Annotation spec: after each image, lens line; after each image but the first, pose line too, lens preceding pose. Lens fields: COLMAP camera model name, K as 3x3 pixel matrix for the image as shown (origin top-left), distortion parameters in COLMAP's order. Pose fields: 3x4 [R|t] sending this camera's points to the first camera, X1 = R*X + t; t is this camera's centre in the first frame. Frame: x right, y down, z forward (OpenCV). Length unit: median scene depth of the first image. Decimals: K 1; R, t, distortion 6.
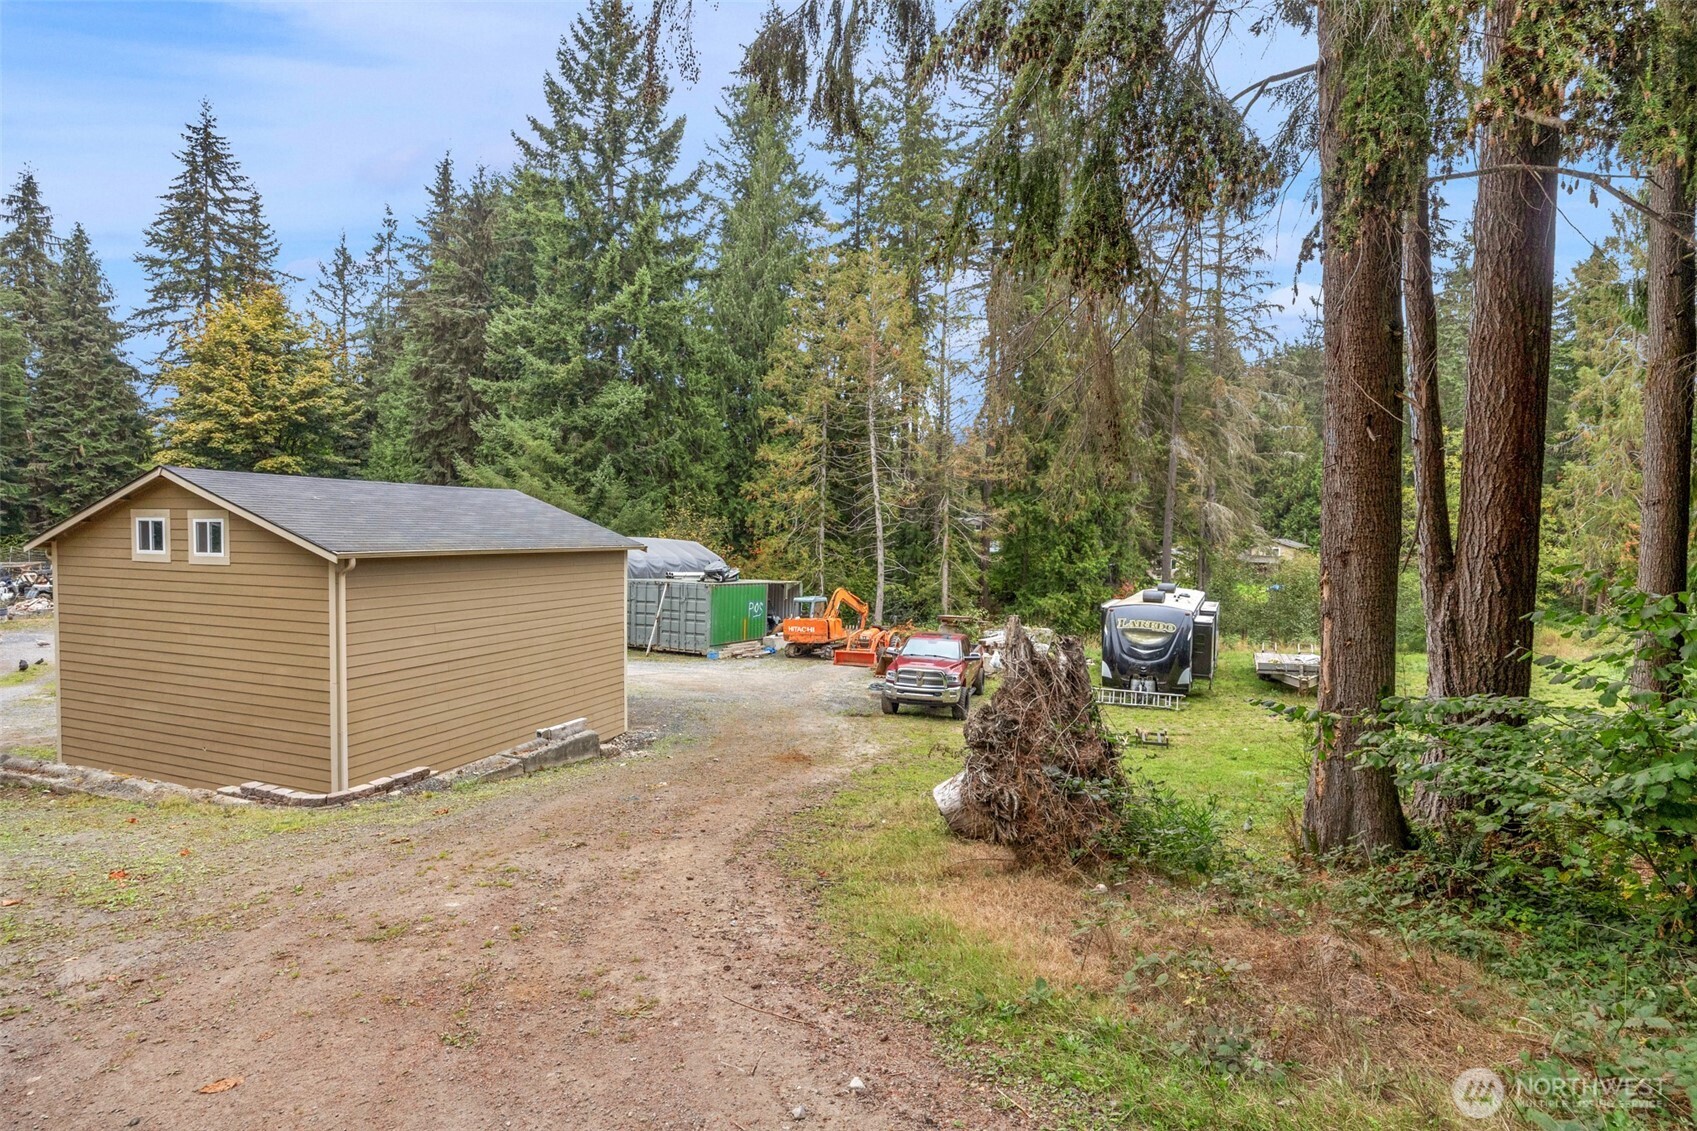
lens RADIAL K [[842.7, 0, 846.1], [0, 842.7, 569.4], [0, 0, 1]] dist [-0.001975, 0.000108]
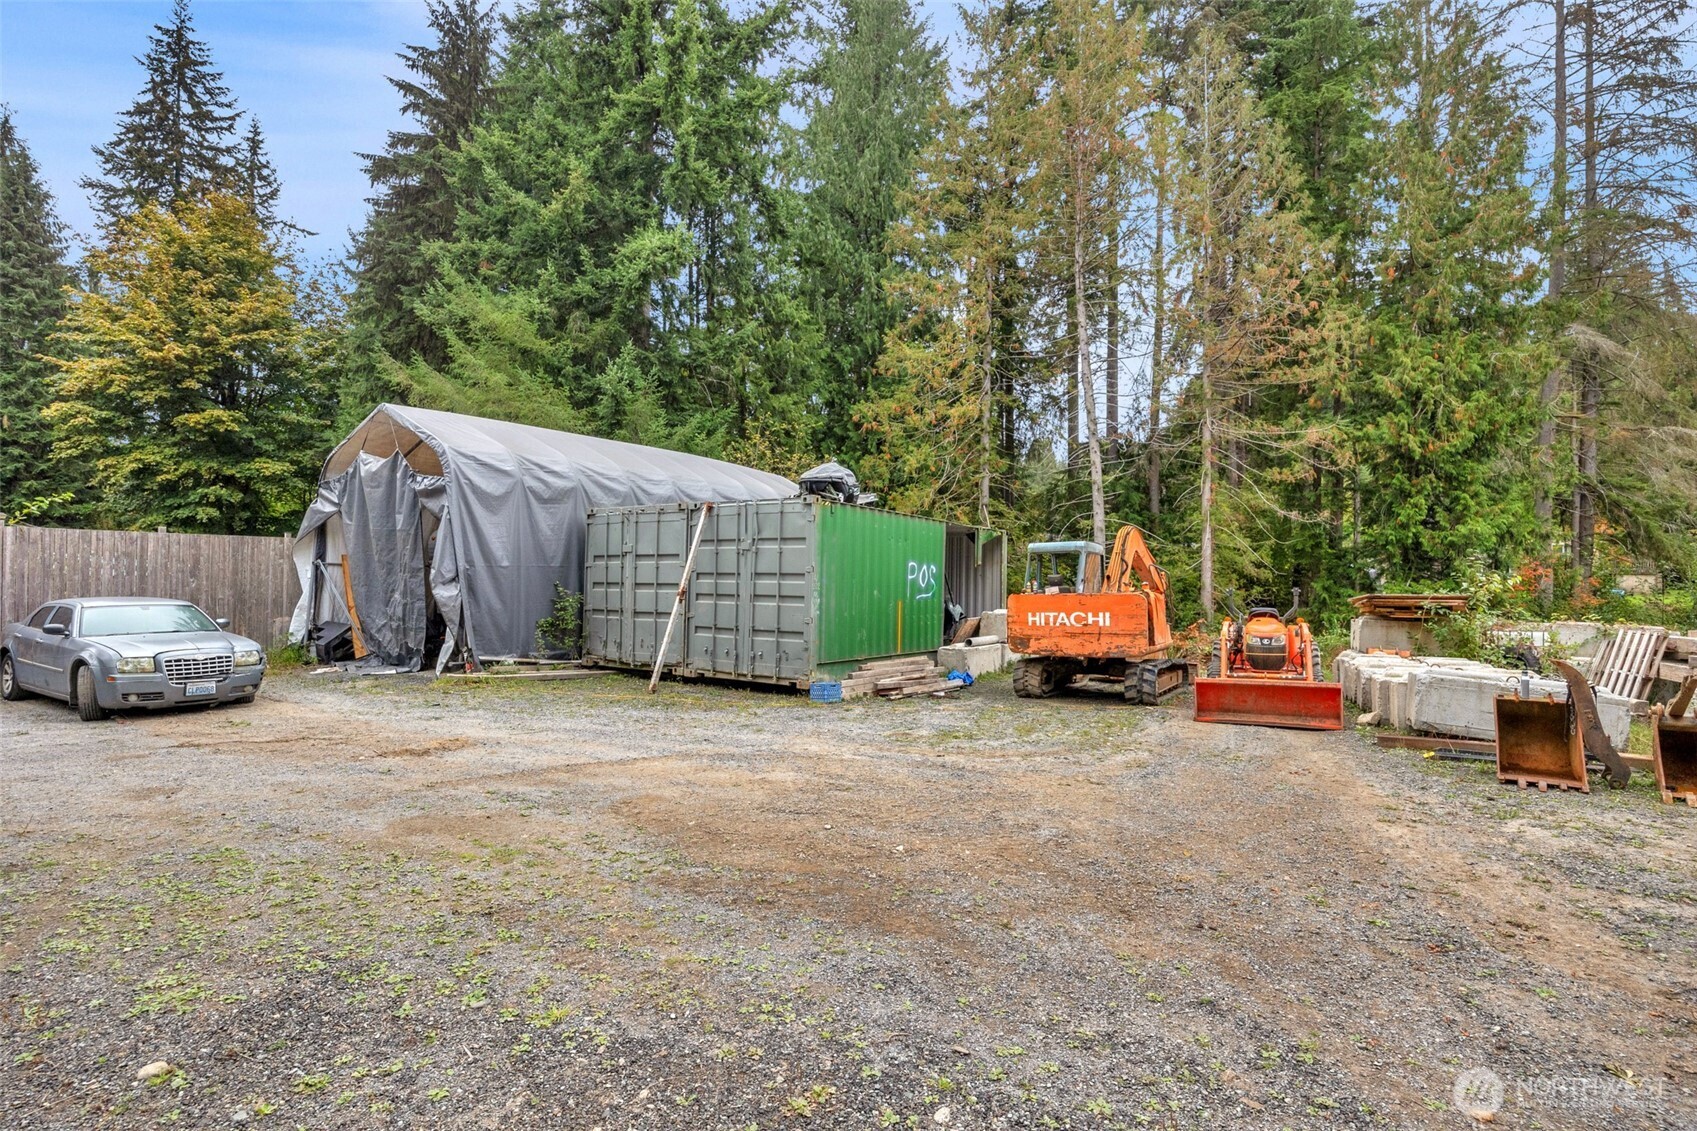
lens RADIAL K [[842.7, 0, 852.3], [0, 842.7, 567.7], [0, 0, 1]] dist [-0.001975, 0.000108]
pose [[0.995926, -0.007645, -0.089853, -0.072843], [0.003899, 0.999119, -0.041795, 0.041204], [0.090093, 0.041274, 0.995078, 0.409030]]
